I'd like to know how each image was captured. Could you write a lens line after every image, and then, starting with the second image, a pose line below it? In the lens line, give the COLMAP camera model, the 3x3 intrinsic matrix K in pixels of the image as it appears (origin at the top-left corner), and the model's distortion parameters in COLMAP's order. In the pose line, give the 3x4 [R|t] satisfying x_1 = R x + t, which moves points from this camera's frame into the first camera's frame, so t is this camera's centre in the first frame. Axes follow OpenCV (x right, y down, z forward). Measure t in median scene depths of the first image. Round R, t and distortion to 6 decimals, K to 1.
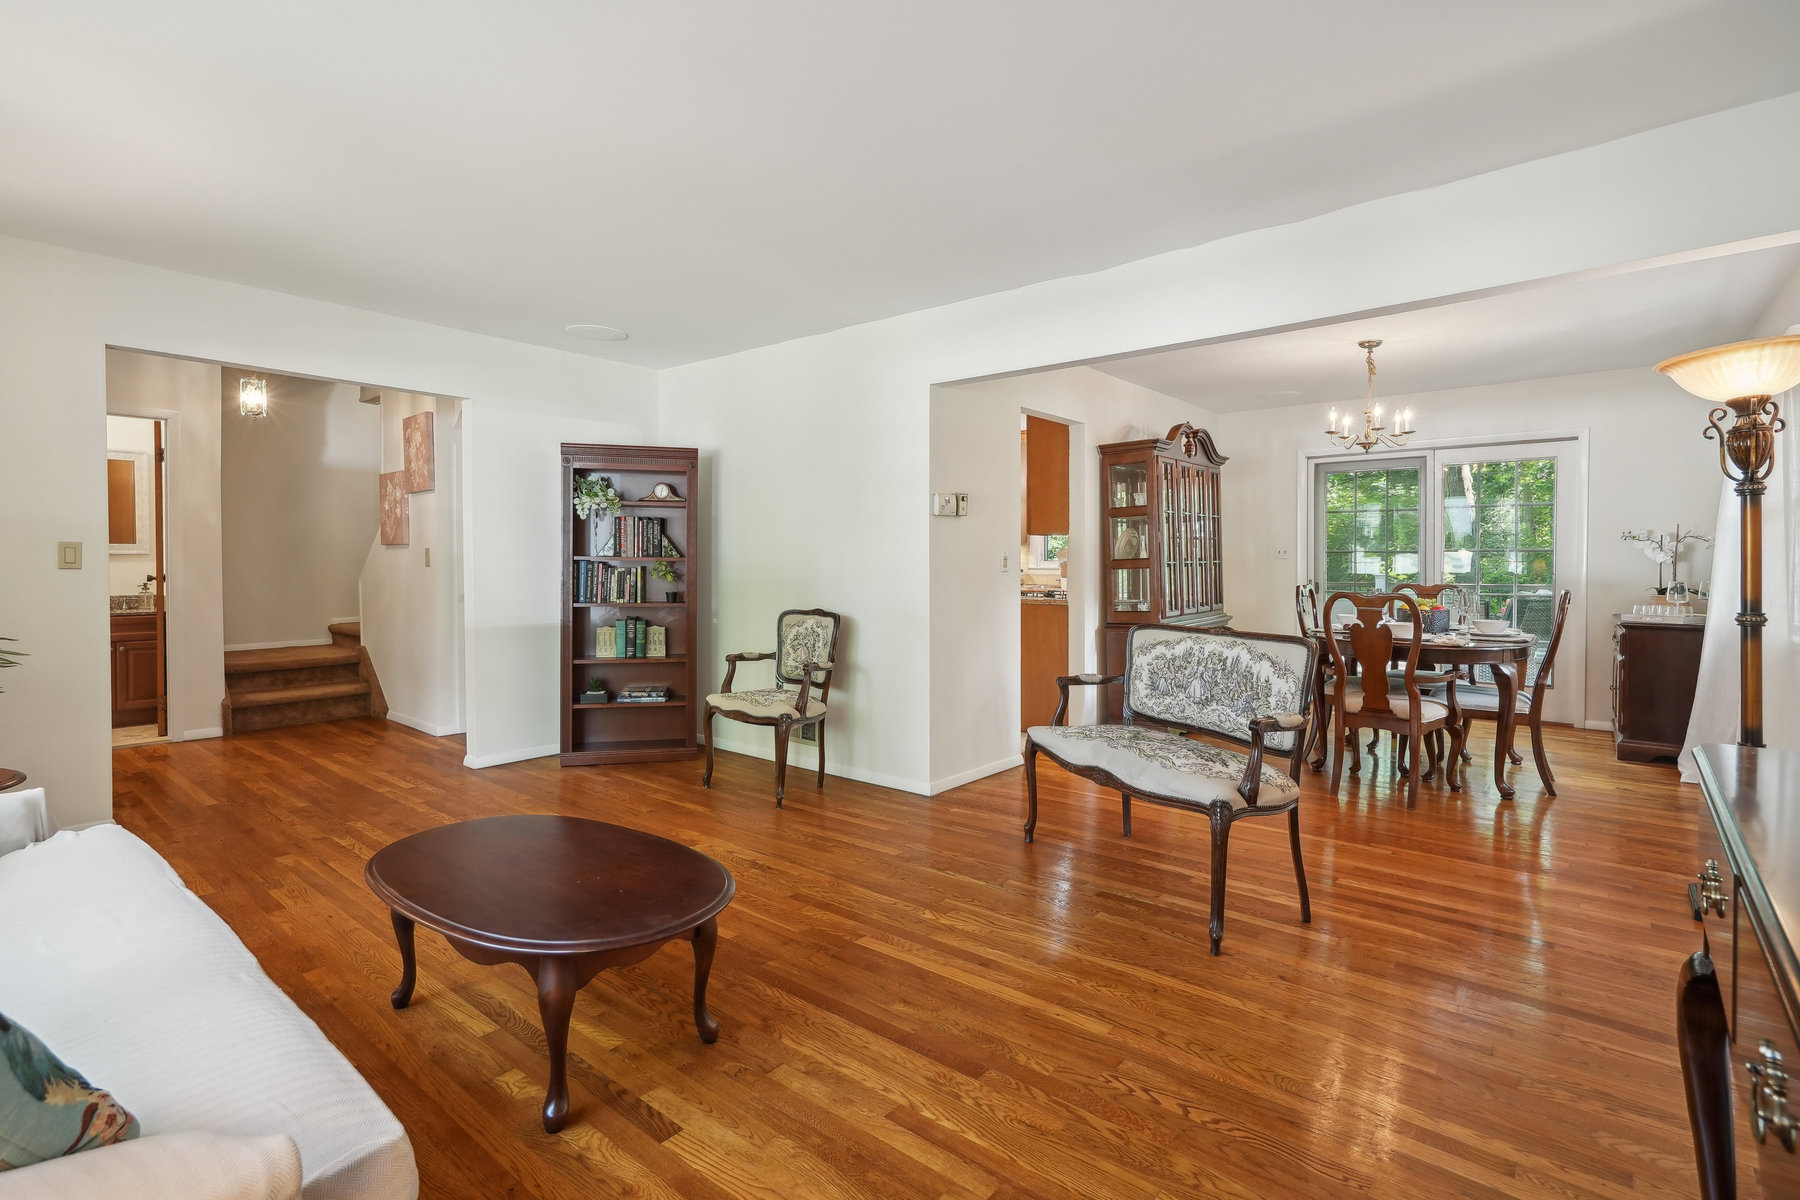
lens RADIAL K [[849.9, 0, 903.3], [0, 849.9, 569.7], [0, 0, 1]] dist [0.013690, -0.016719]
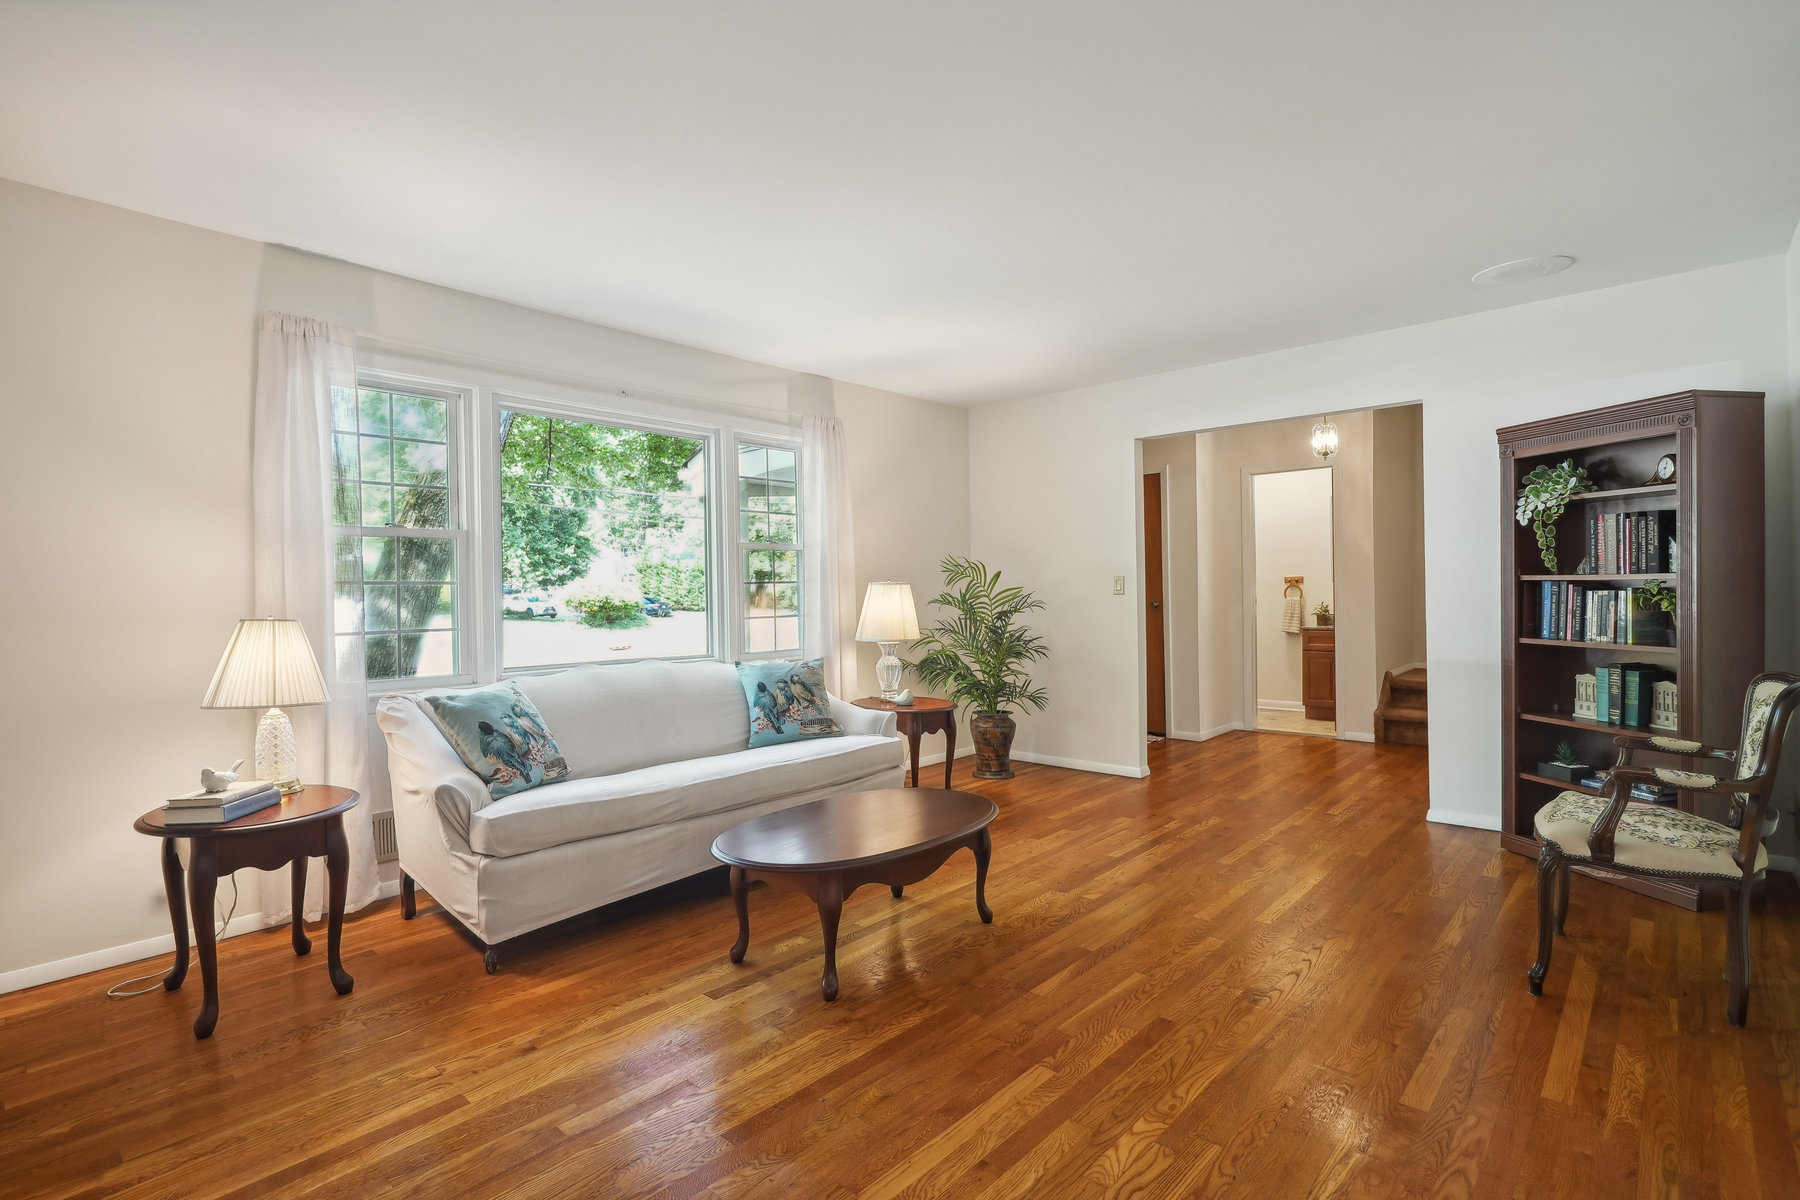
lens RADIAL K [[874.3, 0, 900.0], [0, 874.3, 600.0], [0, 0, 1]] dist [0.020028, -0.018072]
pose [[-0.053168, 0.008588, -0.998549, 0.679892], [0.008034, 0.999934, 0.008172, -0.007904], [0.998553, -0.007588, -0.053234, 0.808321]]
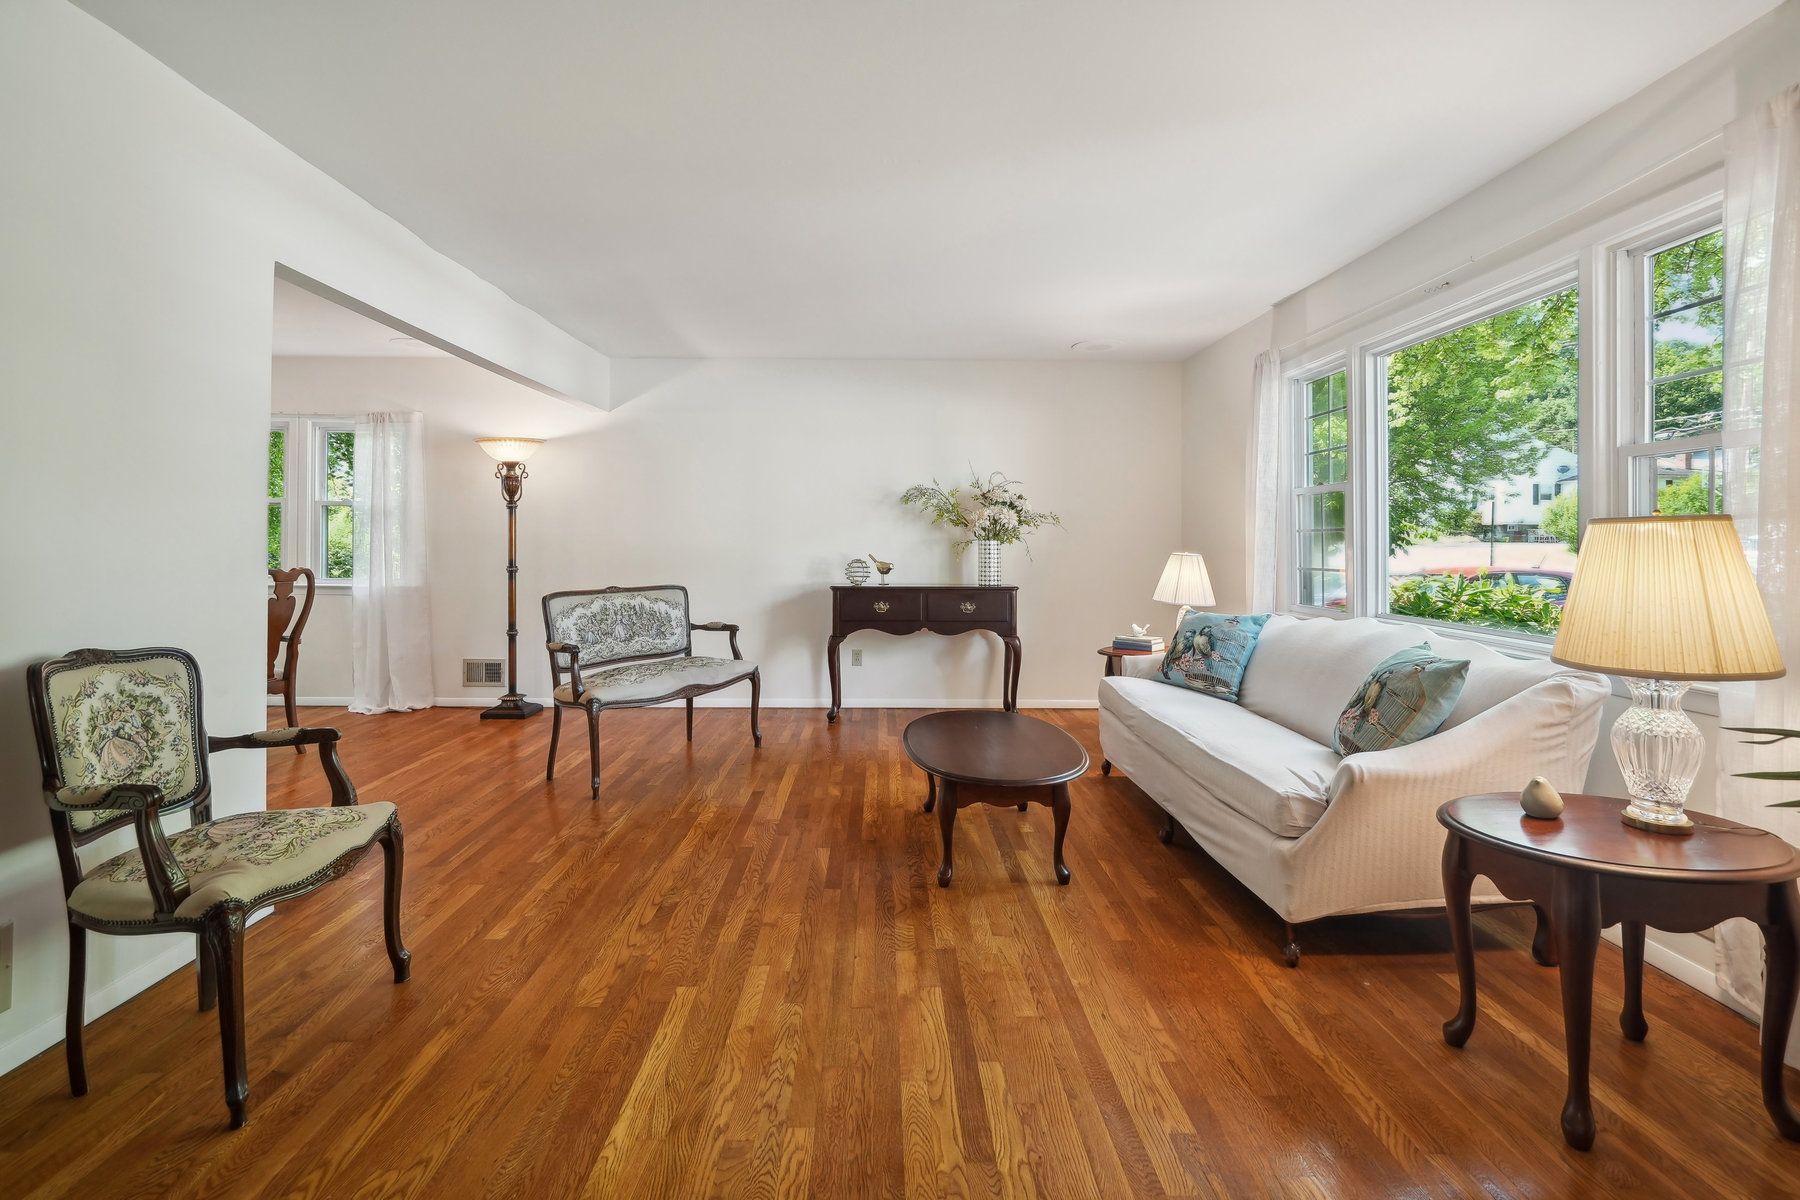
lens RADIAL K [[874.3, 0, 900.0], [0, 874.3, 600.0], [0, 0, 1]] dist [0.020028, -0.018072]
pose [[-0.627086, -0.047632, 0.777492, -1.118793], [0.005070, 0.997858, 0.065222, -0.010599], [-0.778933, 0.044842, -0.625501, 1.516623]]
